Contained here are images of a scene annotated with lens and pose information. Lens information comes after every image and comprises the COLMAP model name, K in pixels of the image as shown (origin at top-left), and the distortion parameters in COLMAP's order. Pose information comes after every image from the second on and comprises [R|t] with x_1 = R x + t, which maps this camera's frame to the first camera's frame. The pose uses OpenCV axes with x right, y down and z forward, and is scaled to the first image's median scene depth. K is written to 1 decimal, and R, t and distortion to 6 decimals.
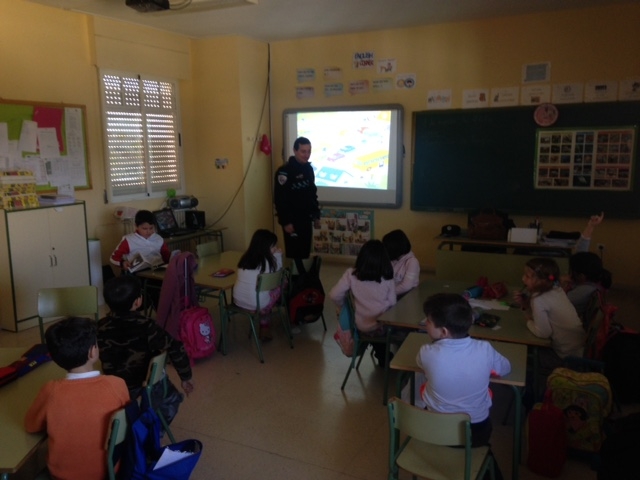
lens RADIAL K [[578.4, 0, 320.0], [0, 578.4, 240.0], [0, 0, 1]] dist [0.216156, -0.340481]
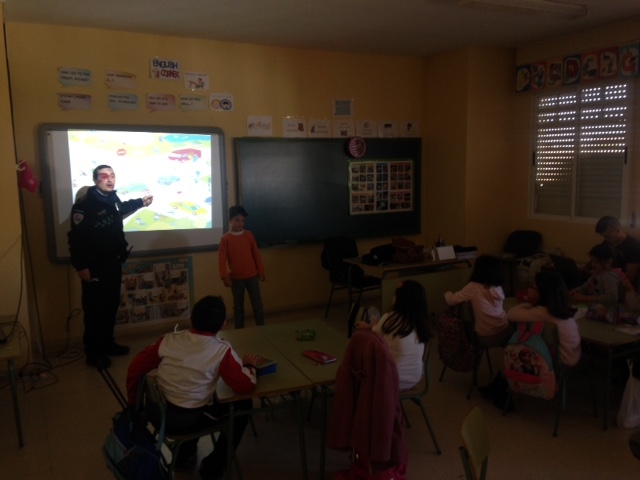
lens RADIAL K [[578.4, 0, 320.0], [0, 578.4, 240.0], [0, 0, 1]] dist [0.216156, -0.340481]
pose [[0.565509, -0.102209, 0.818385, -0.492605], [0.152099, 0.988196, 0.018315, -0.063479], [-0.810596, 0.114118, 0.574379, 0.407935]]
